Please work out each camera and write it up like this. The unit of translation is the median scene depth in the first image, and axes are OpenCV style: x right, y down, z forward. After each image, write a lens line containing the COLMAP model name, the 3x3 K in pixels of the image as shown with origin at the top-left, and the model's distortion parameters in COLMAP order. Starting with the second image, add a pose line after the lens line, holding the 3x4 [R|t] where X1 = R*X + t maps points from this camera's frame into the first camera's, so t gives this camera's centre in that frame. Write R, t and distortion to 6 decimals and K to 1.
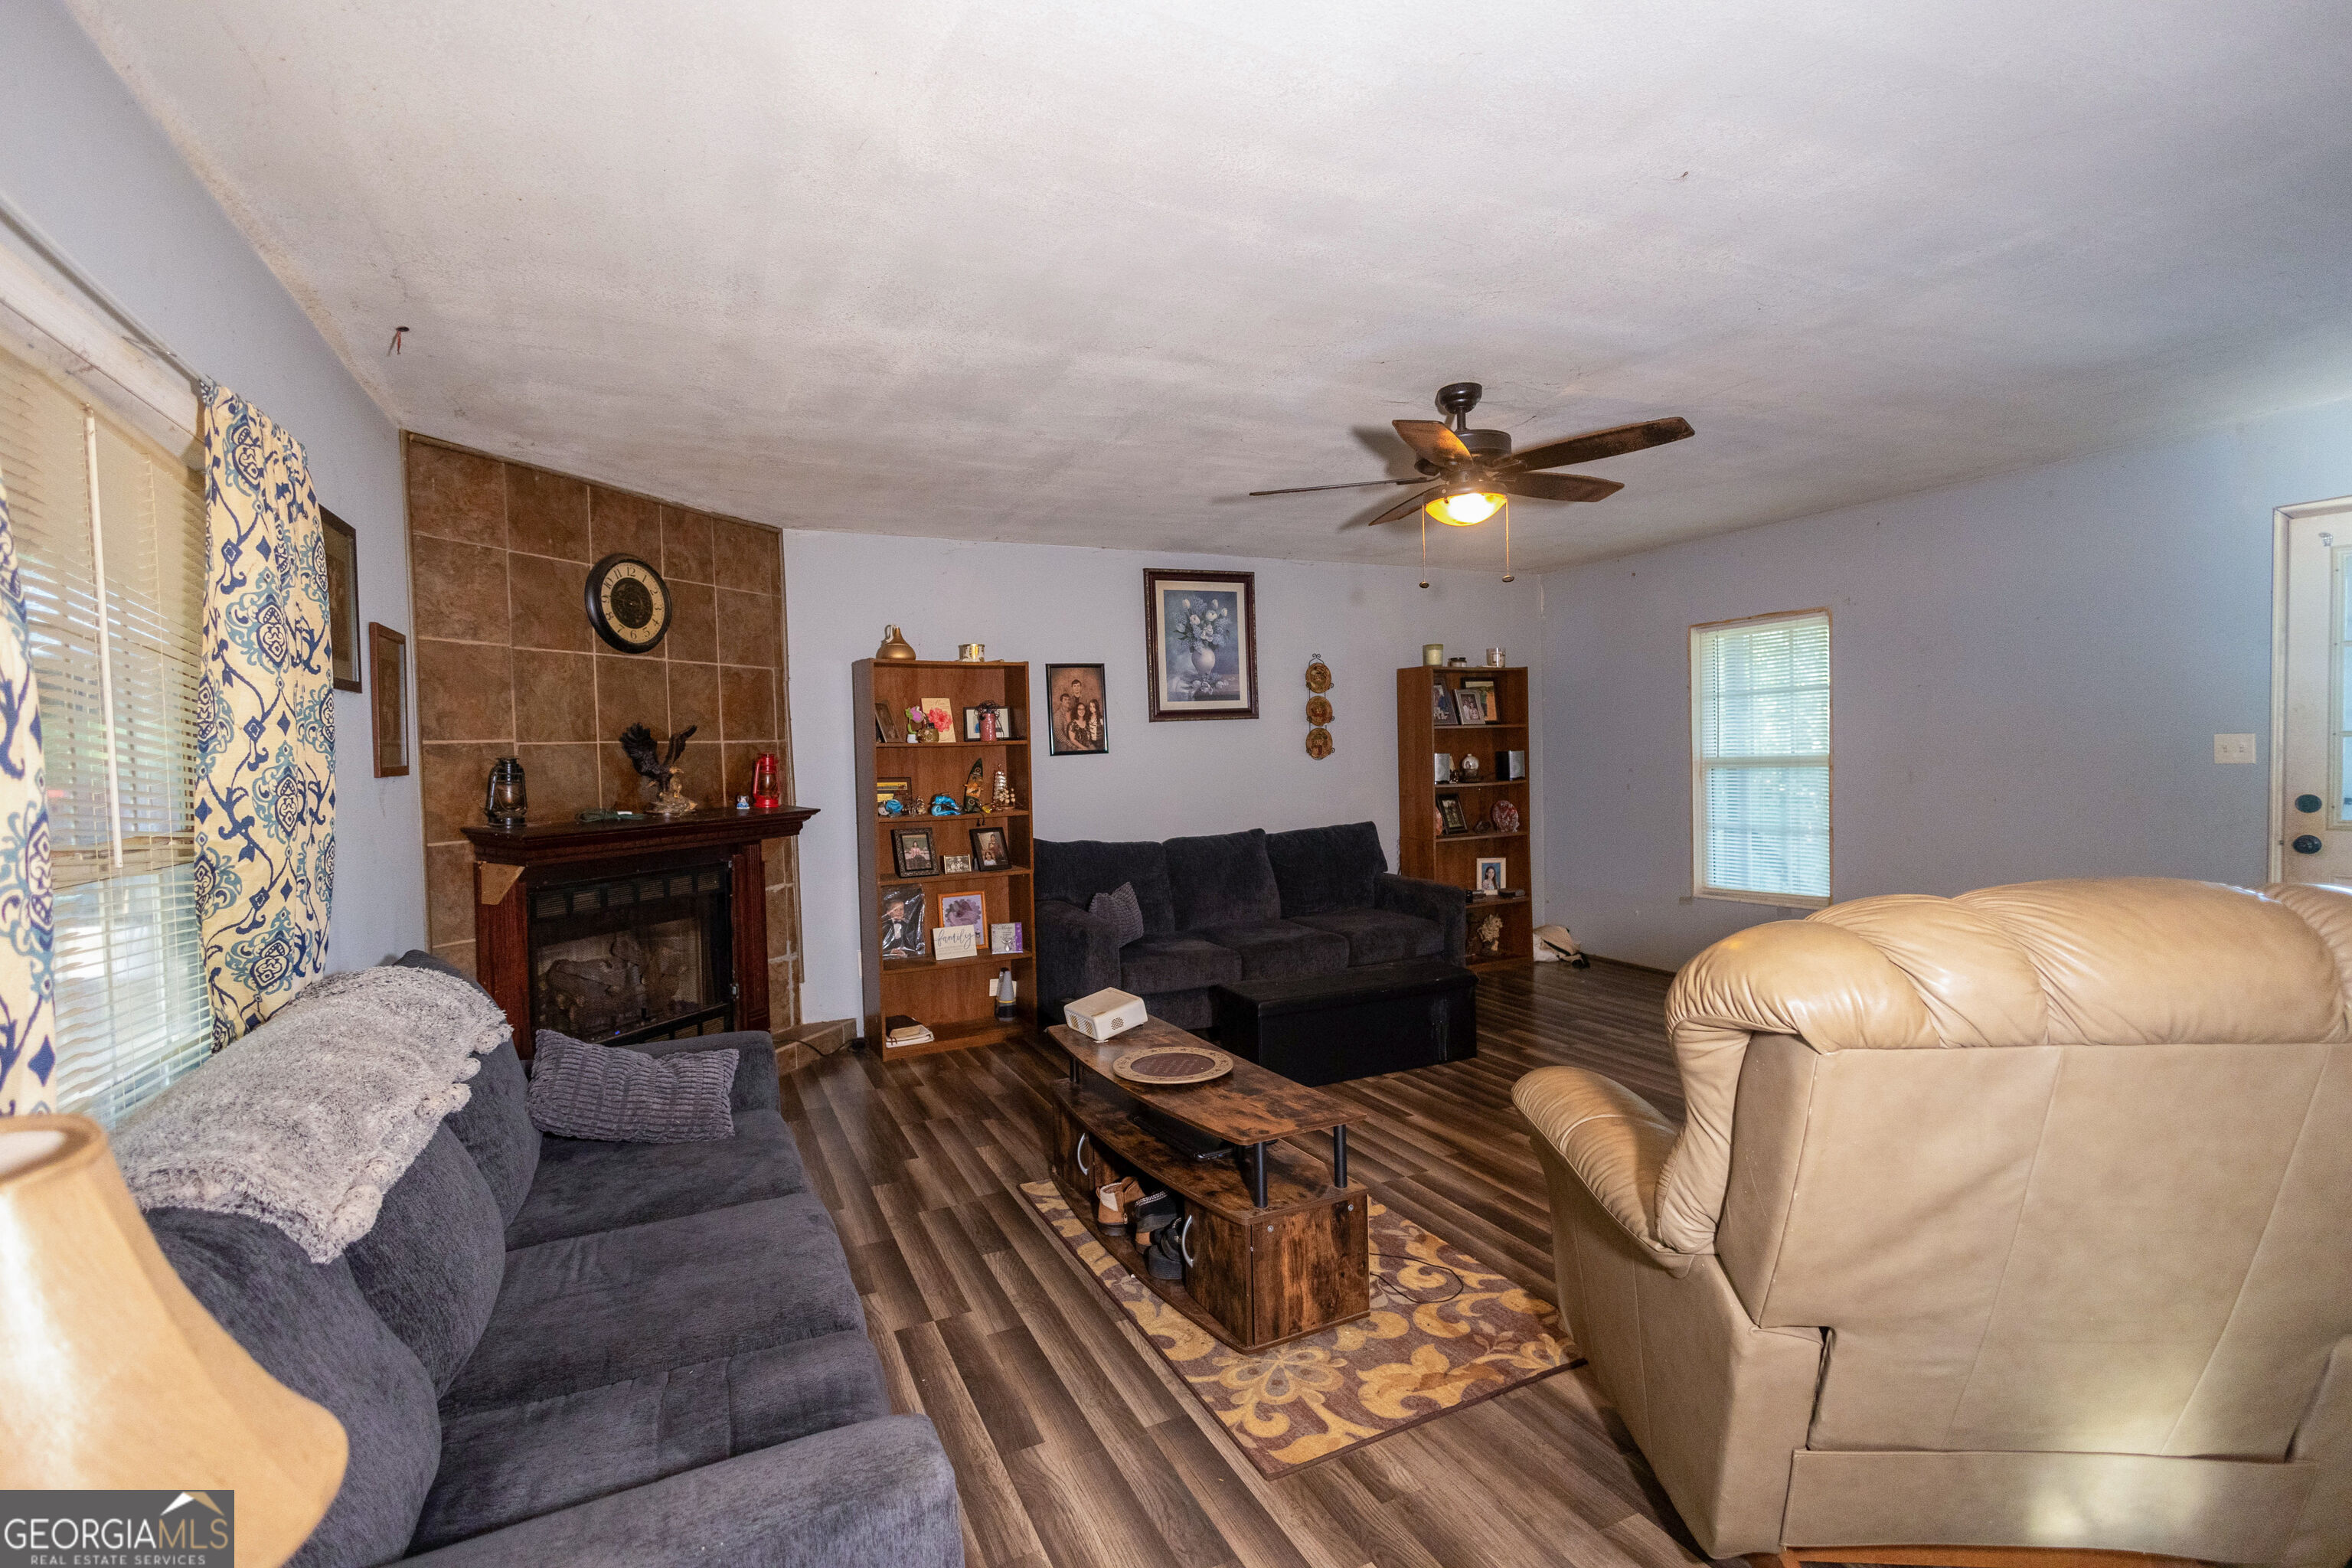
lens RADIAL K [[1075.8, 0, 1176.0], [0, 1075.8, 784.0], [0, 0, 1]] dist [0.008396, 0.000237]
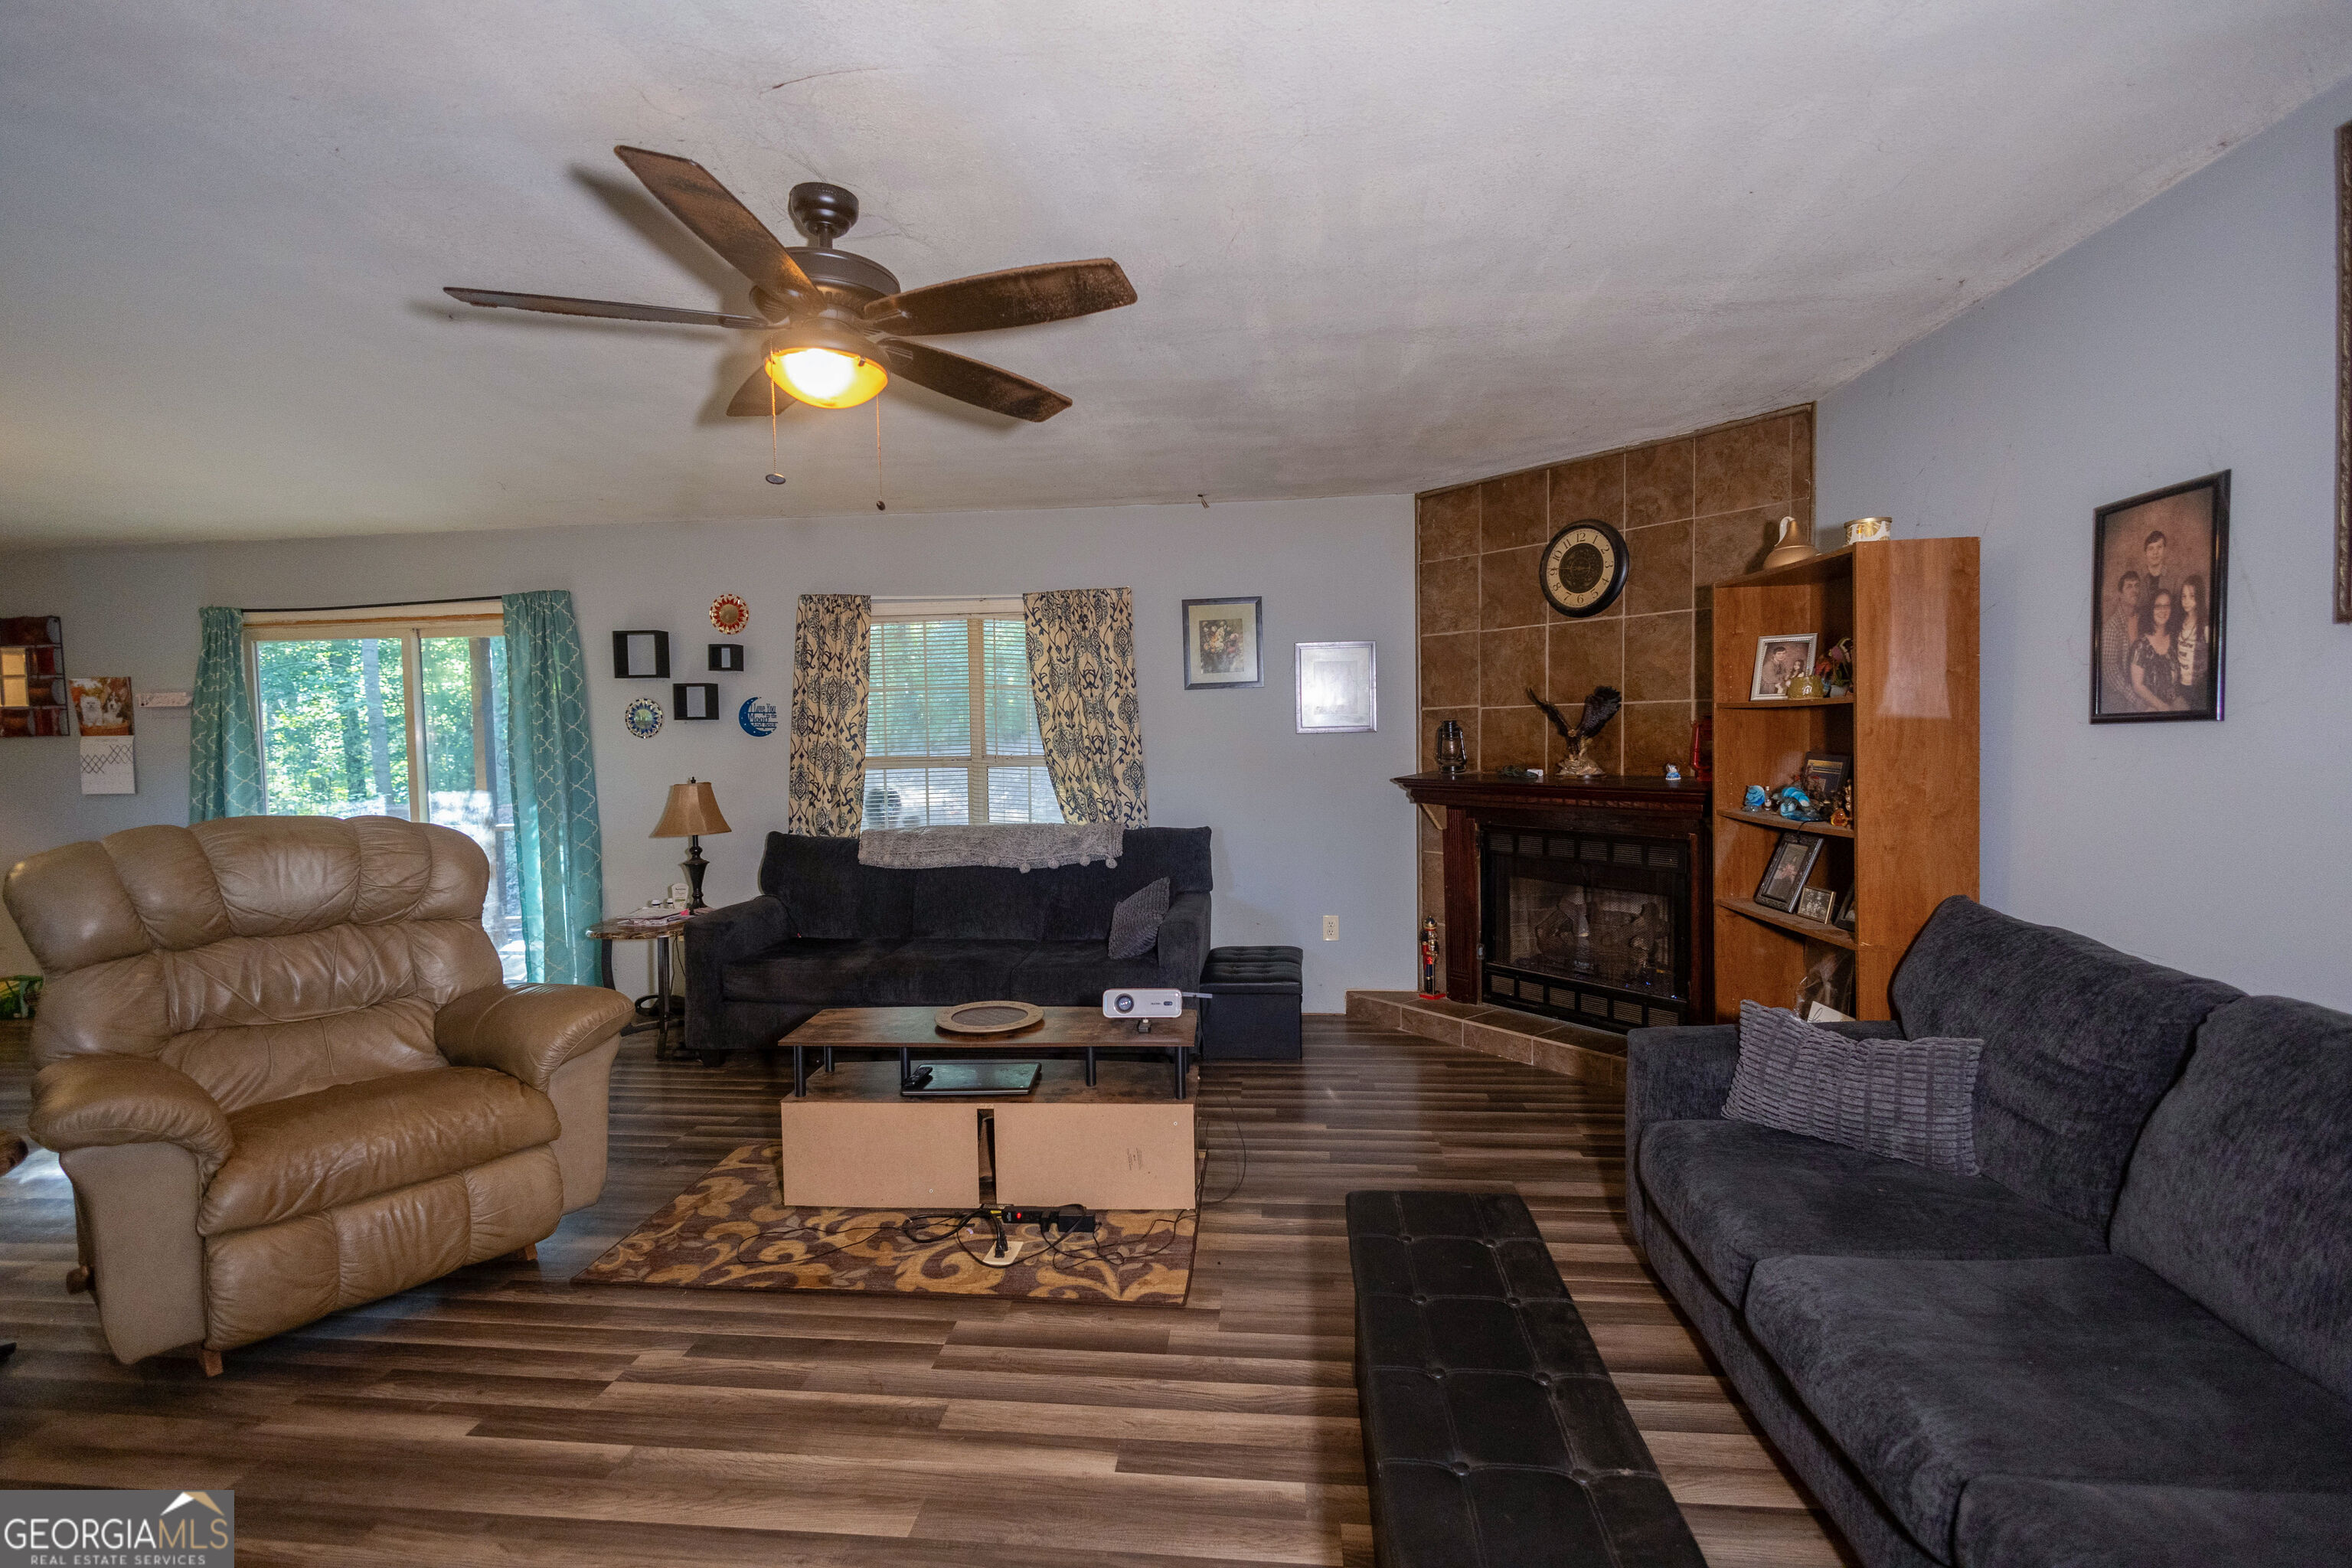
lens RADIAL K [[1075.8, 0, 1176.0], [0, 1075.8, 784.0], [0, 0, 1]] dist [0.008396, 0.000237]
pose [[-0.513091, 0.074202, -0.855121, 0.478273], [-0.000659, 0.996222, 0.086842, -0.043112], [0.858334, 0.045122, -0.511103, 0.988752]]
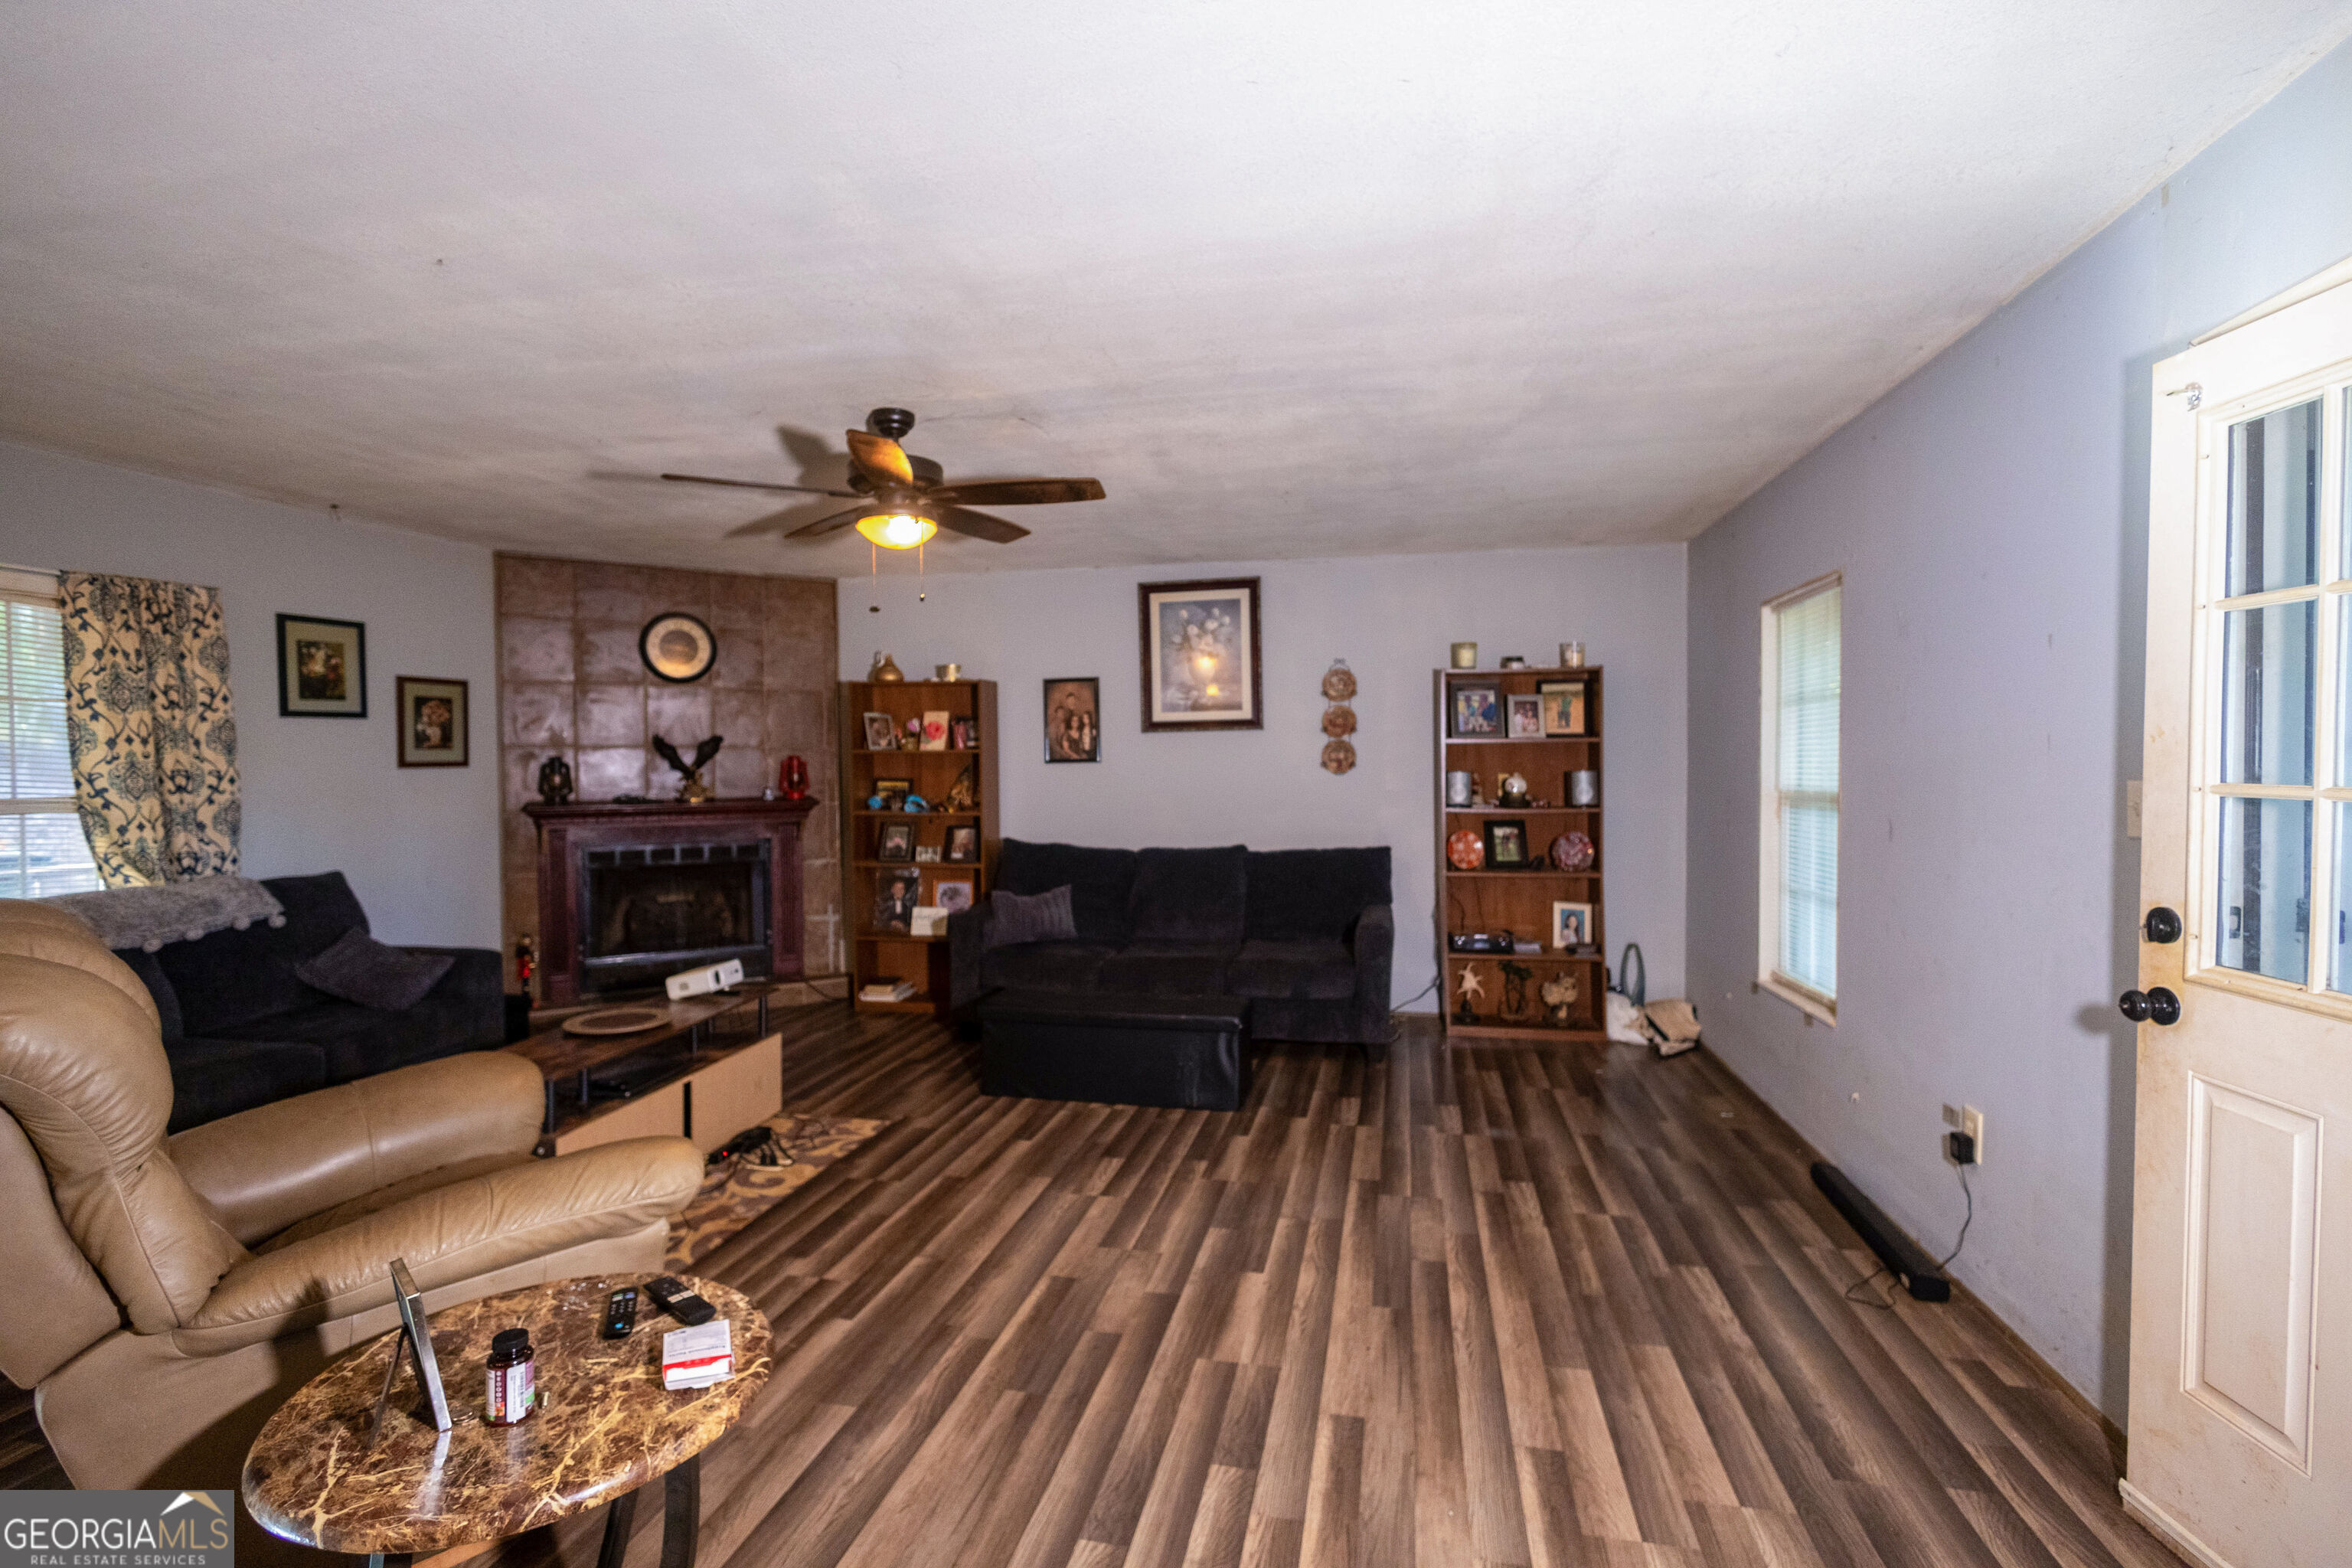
lens RADIAL K [[1075.8, 0, 1176.0], [0, 1075.8, 784.0], [0, 0, 1]] dist [0.008396, 0.000237]
pose [[0.793301, 0.036914, -0.607709, 0.709778], [-0.035649, 0.999264, 0.014163, -0.027747], [0.607785, 0.010428, 0.794033, 0.233546]]
